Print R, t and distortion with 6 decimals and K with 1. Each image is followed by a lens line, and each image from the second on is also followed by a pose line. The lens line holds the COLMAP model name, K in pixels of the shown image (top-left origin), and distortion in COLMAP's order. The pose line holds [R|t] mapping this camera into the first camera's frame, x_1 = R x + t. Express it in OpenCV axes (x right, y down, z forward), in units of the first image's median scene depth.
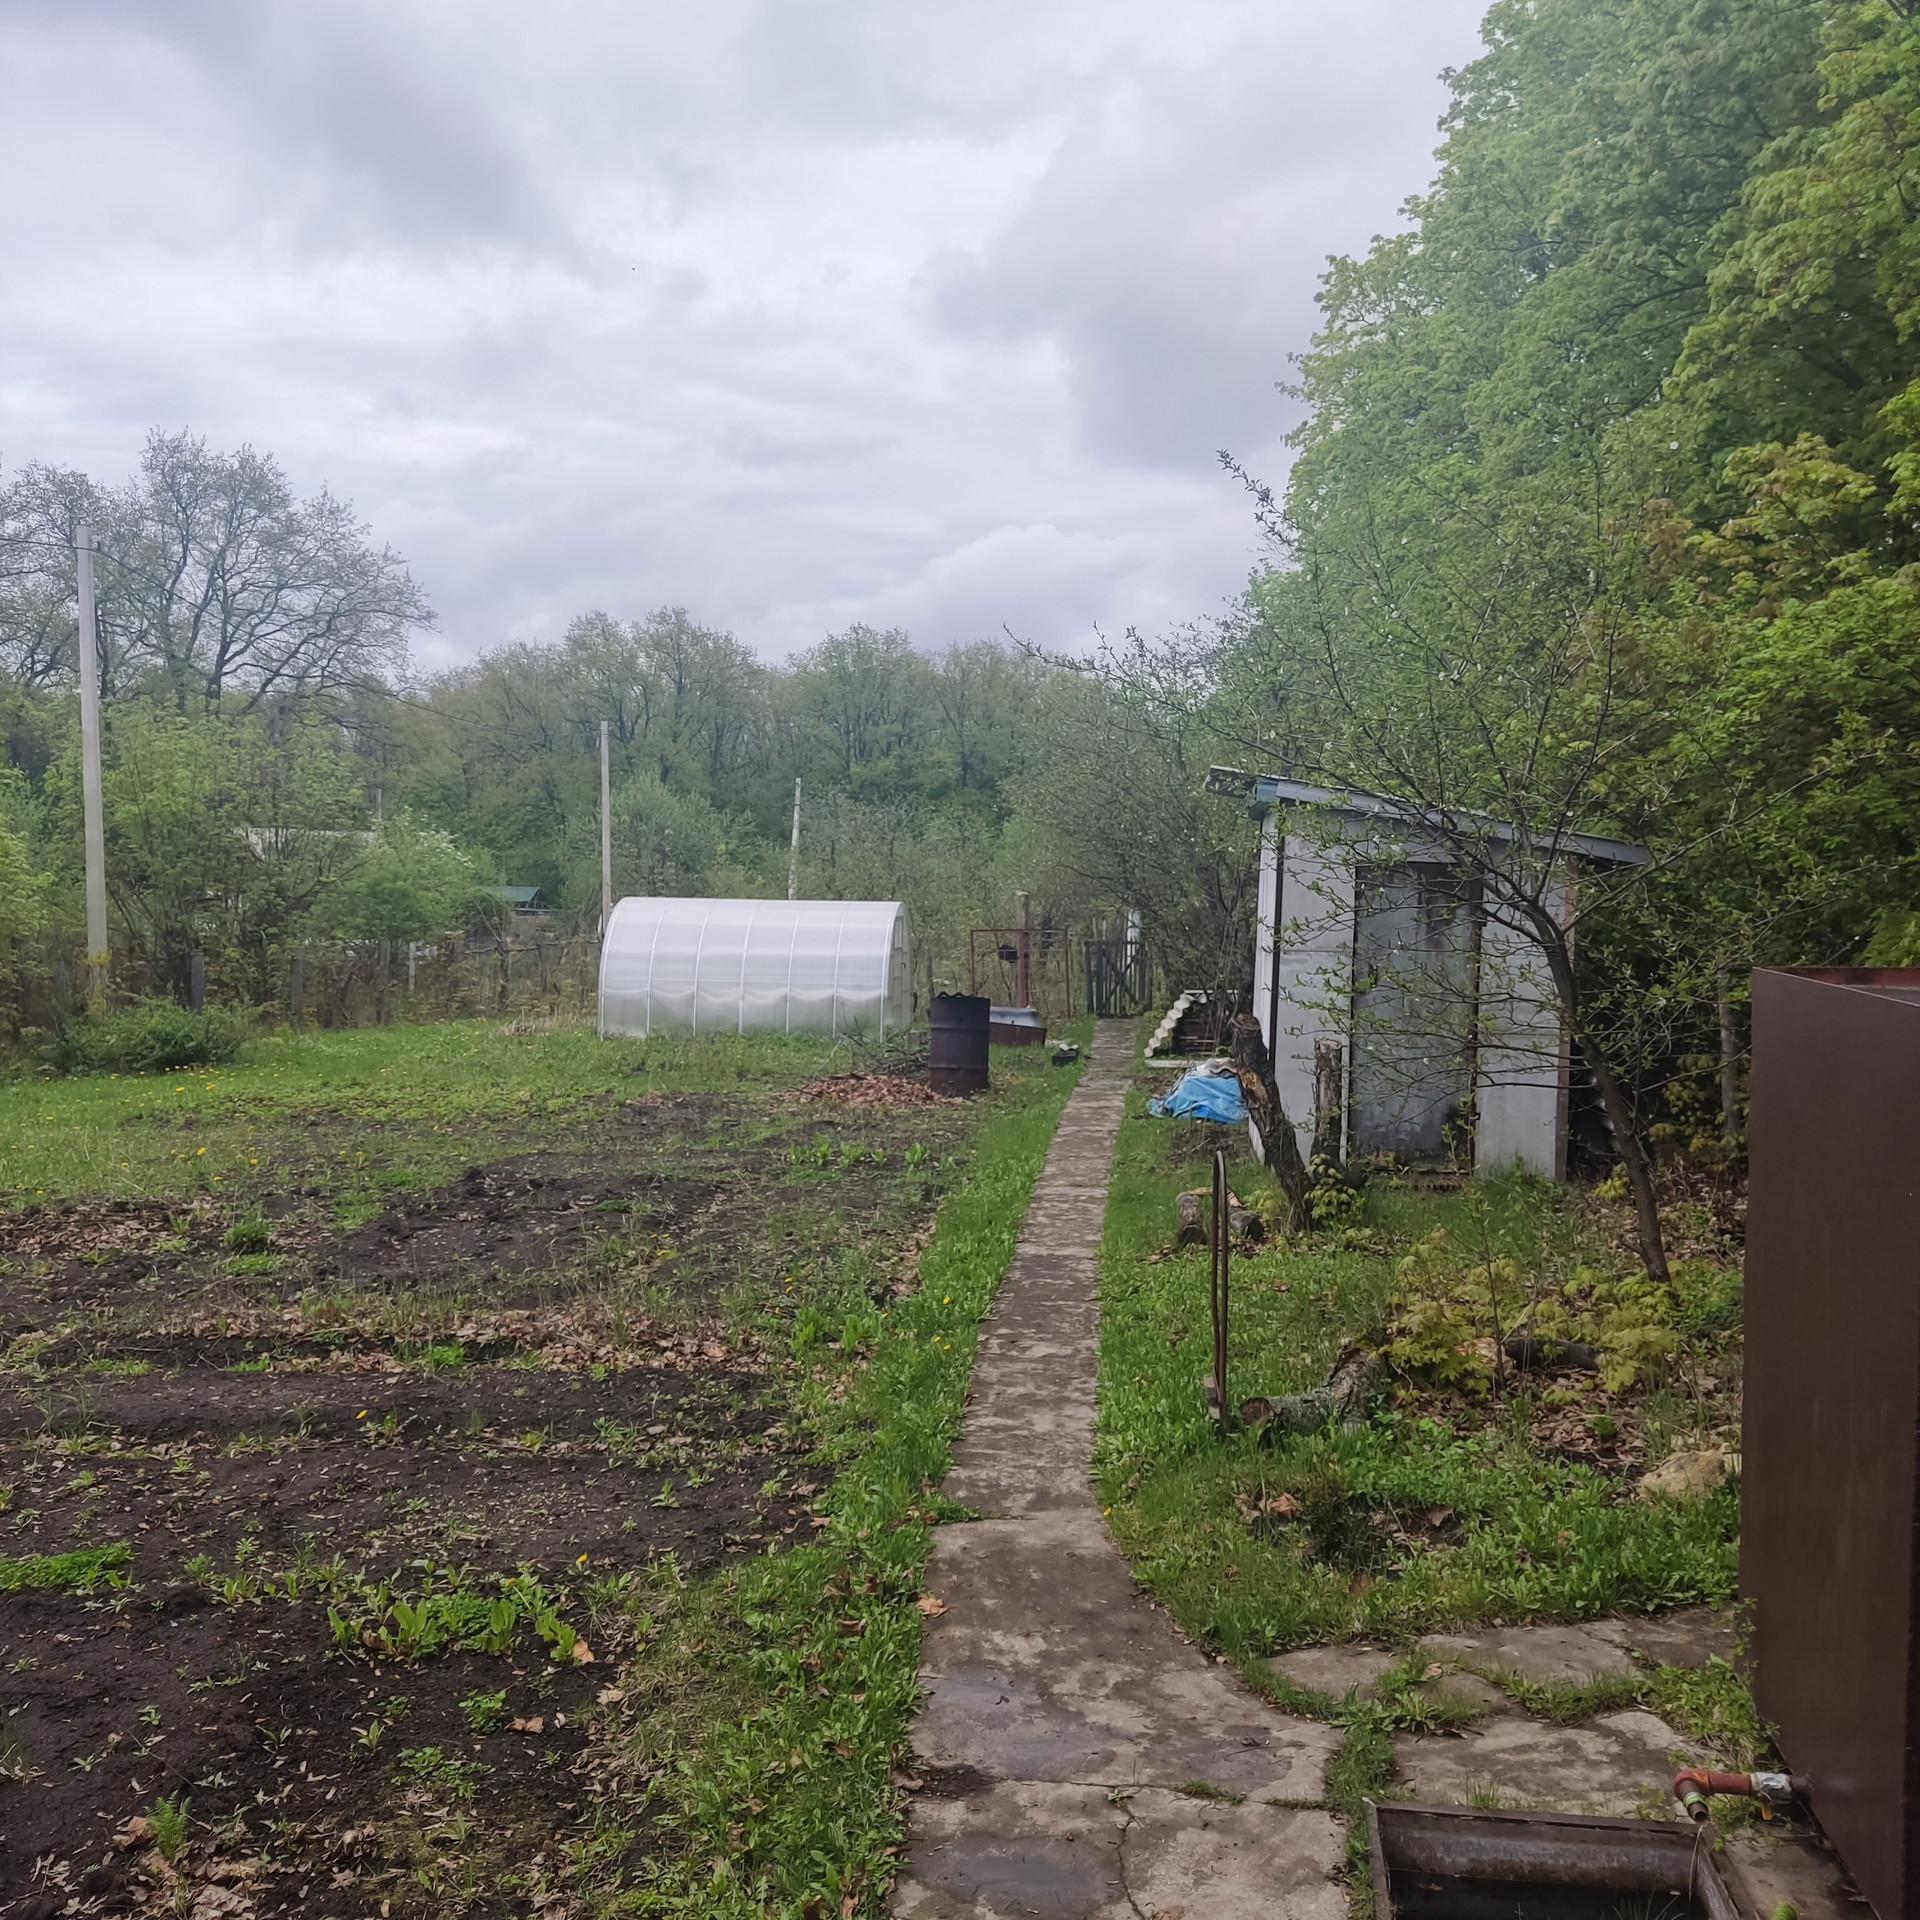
lens RADIAL K [[1895.9, 0, 956.8], [0, 1895.9, 973.5], [0, 0, 1]] dist [0.027397, 0.000000]
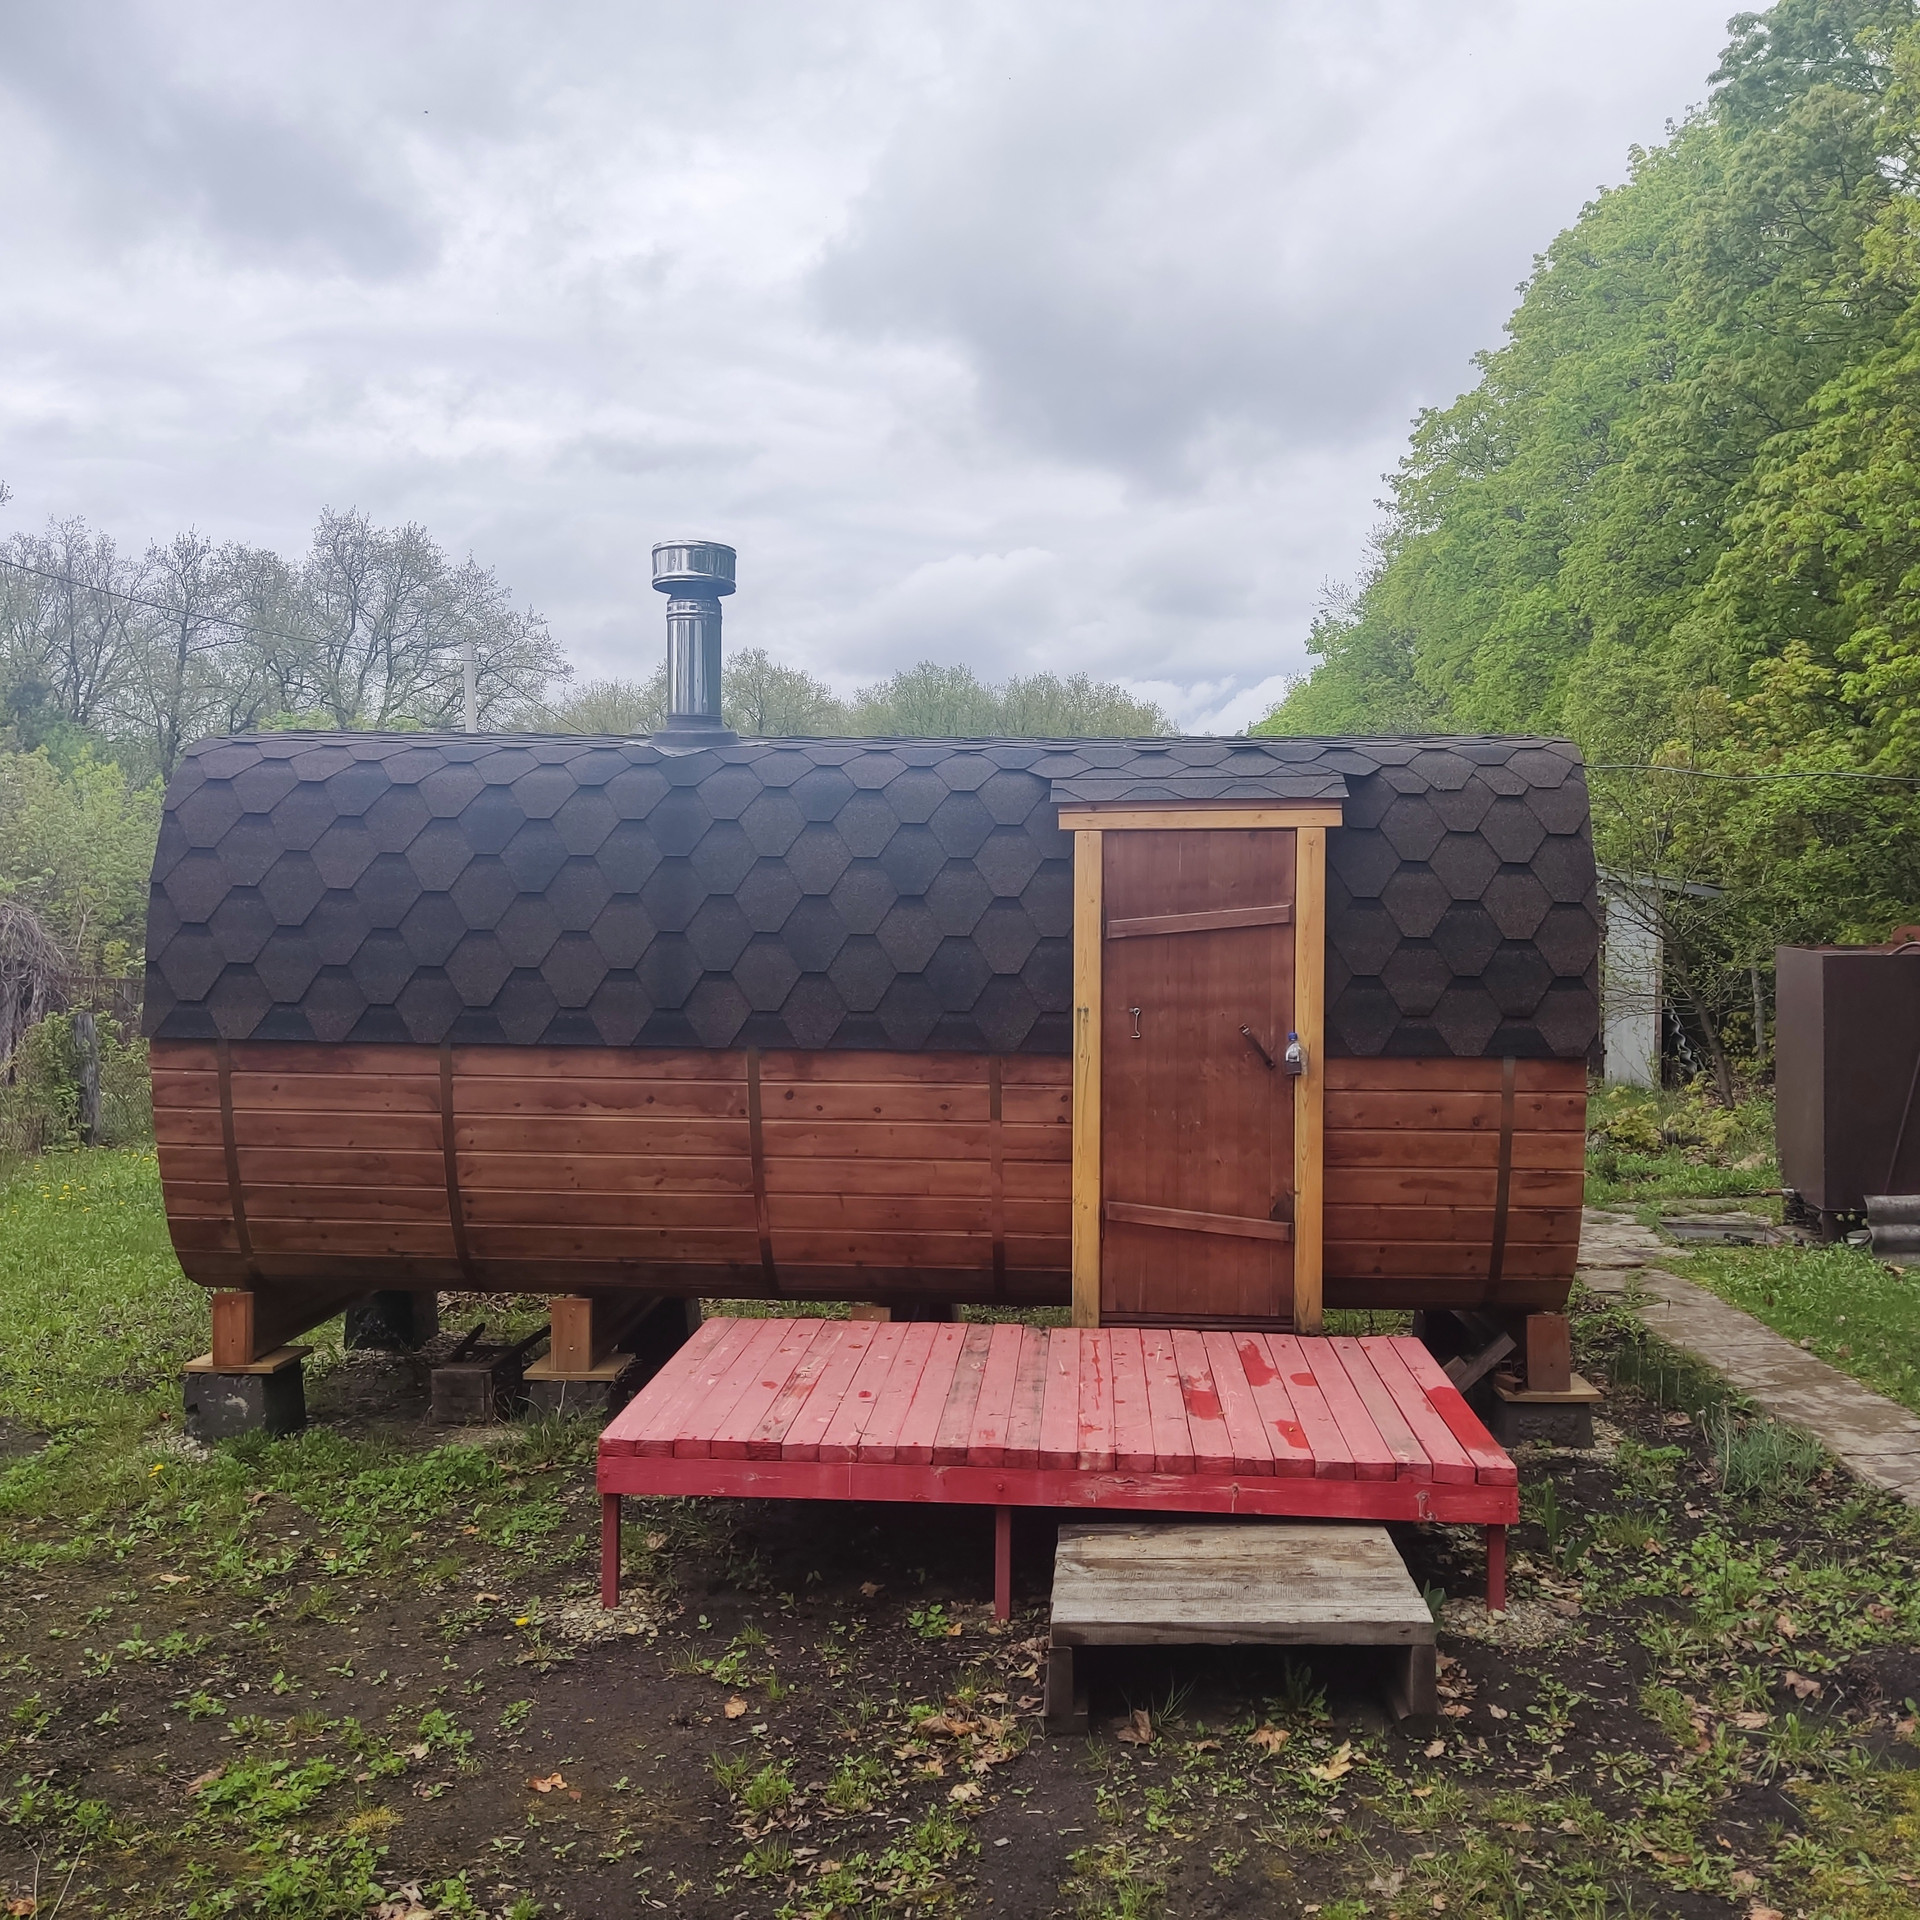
lens RADIAL K [[1895.9, 0, 969.8], [0, 1895.9, 946.1], [0, 0, 1]] dist [0.027397, 0.000000]
pose [[0.999873, -0.015909, -0.001189, -0.062070], [0.015877, 0.999603, -0.023256, 0.003334], [0.001559, 0.023234, 0.999729, -0.146685]]
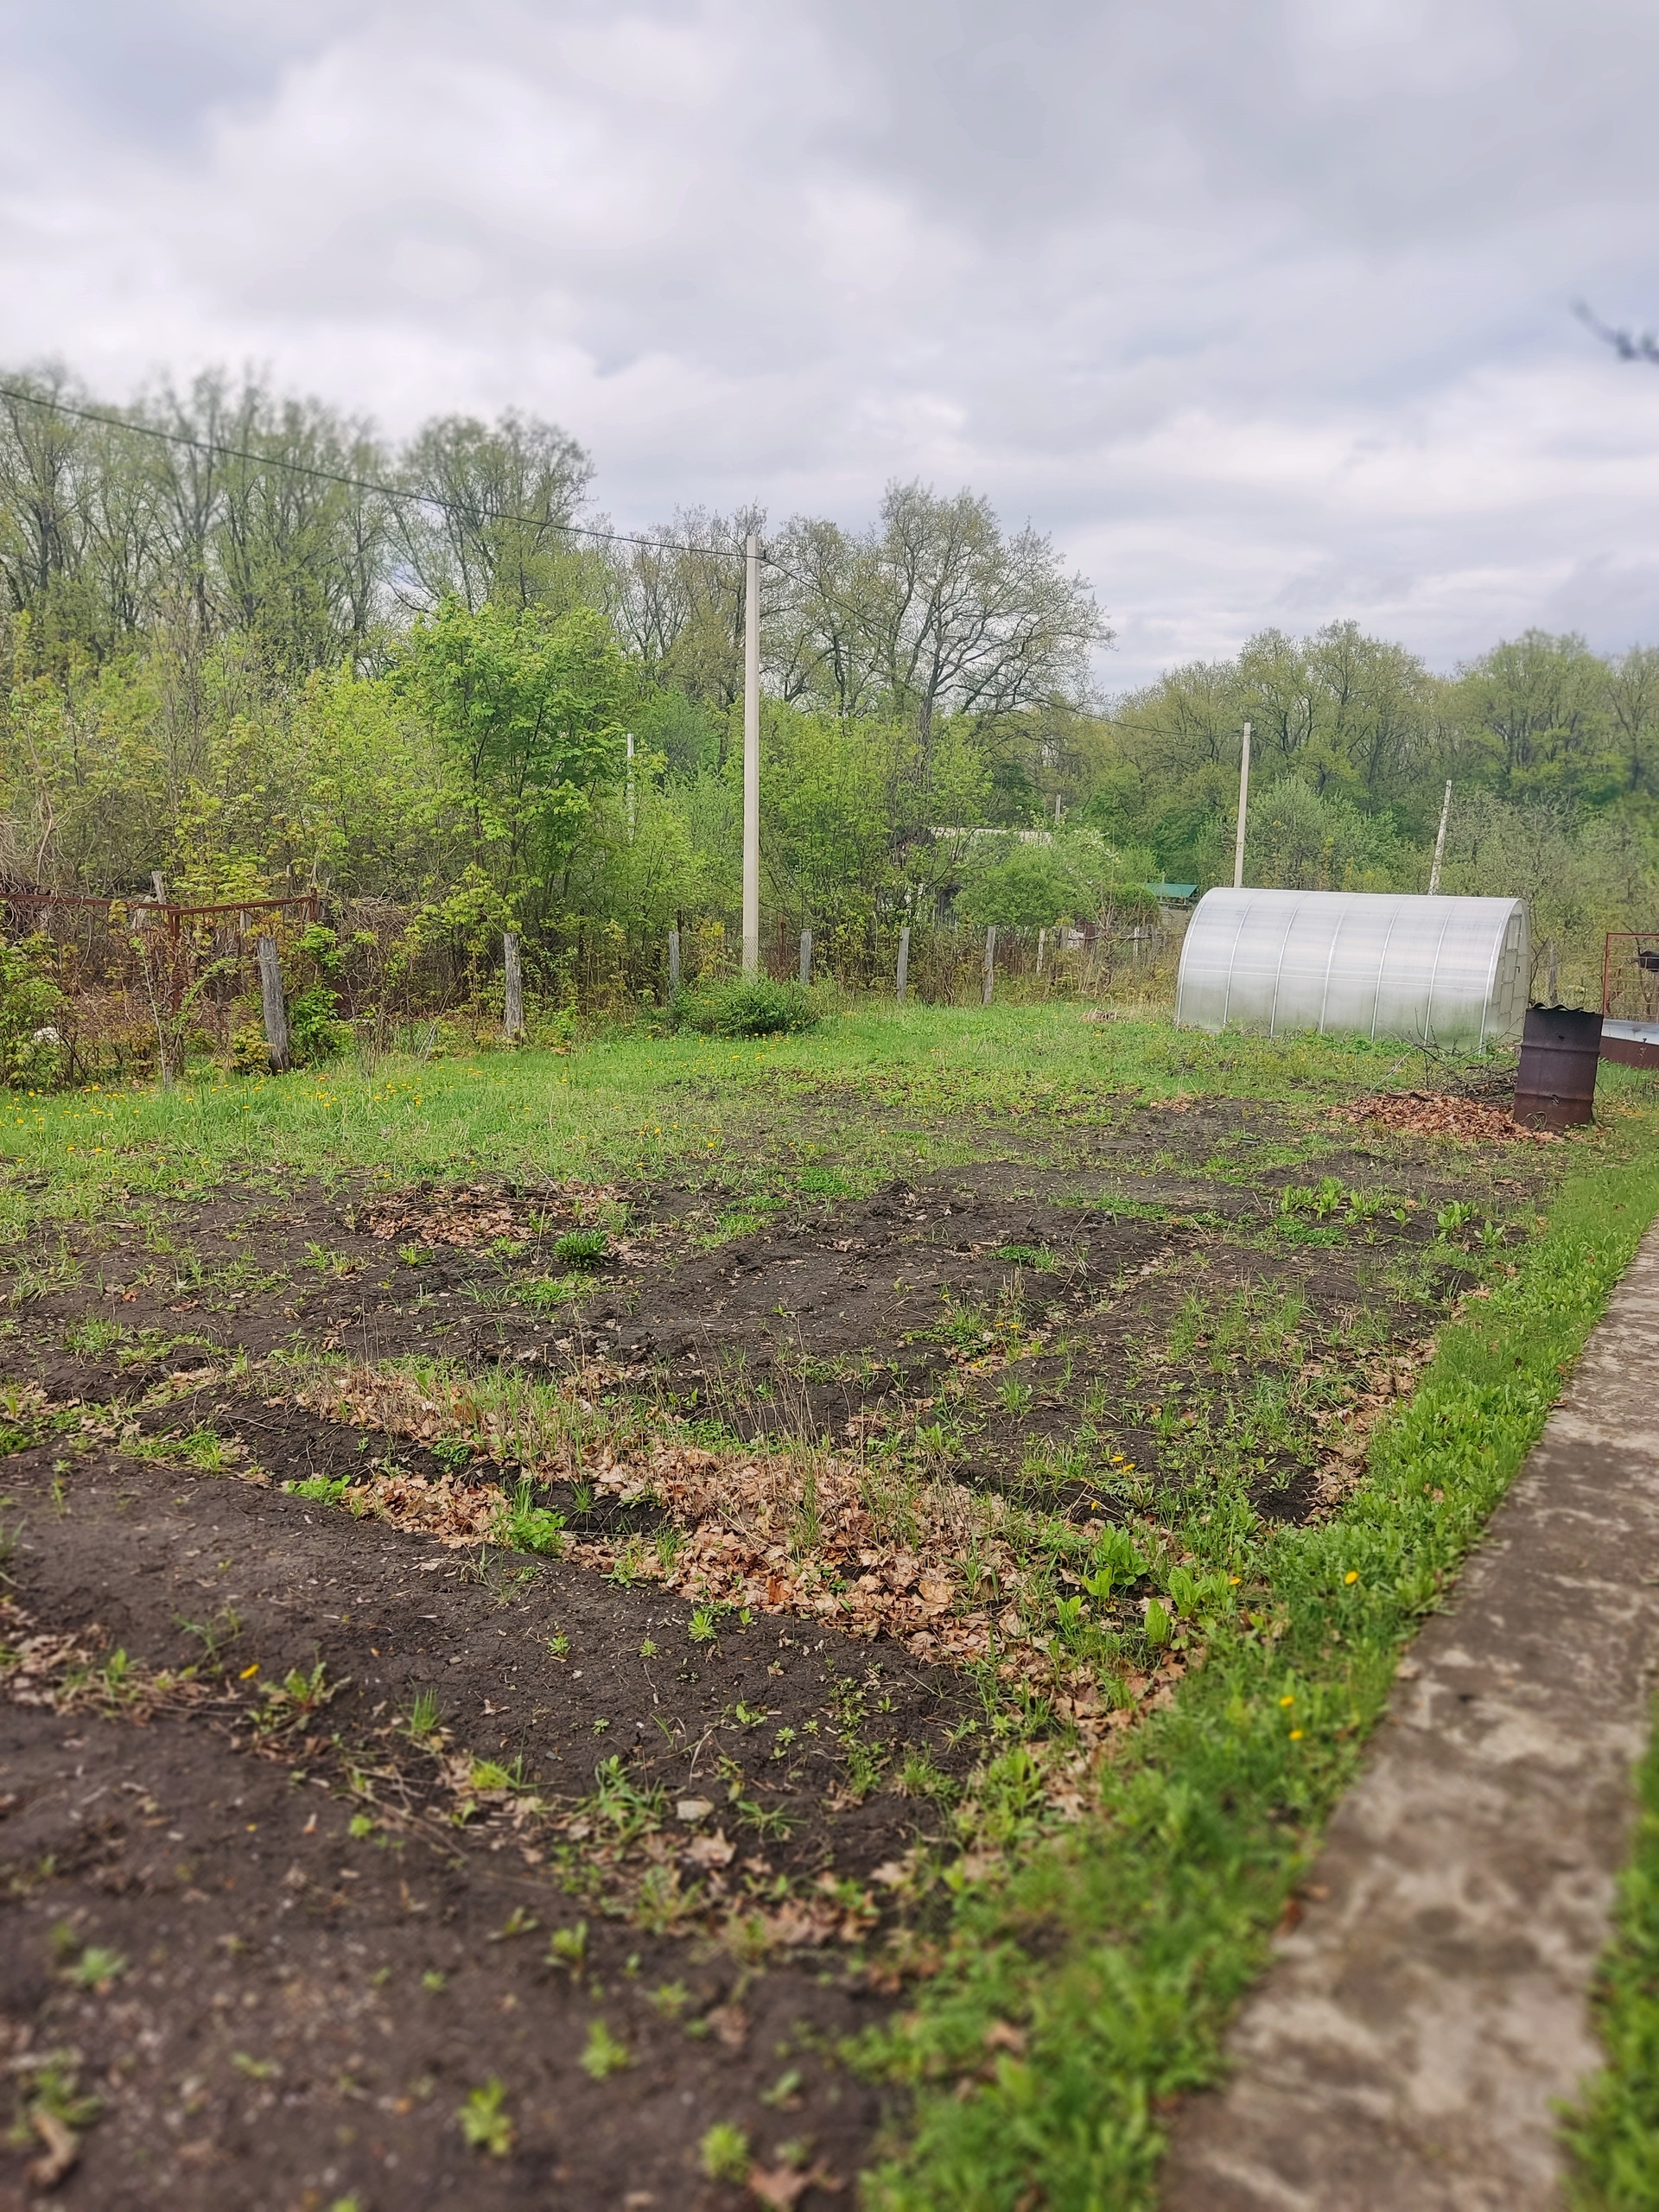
lens RADIAL K [[1647.5, 0, 830.8], [0, 1647.5, 1114.6], [0, 0, 1]] dist [0.041639, -0.049081]
pose [[0.903906, 0.082083, -0.419781, 0.005206], [-0.043376, 0.993945, 0.100955, -0.000327], [0.425526, -0.073046, 0.901993, 0.054335]]
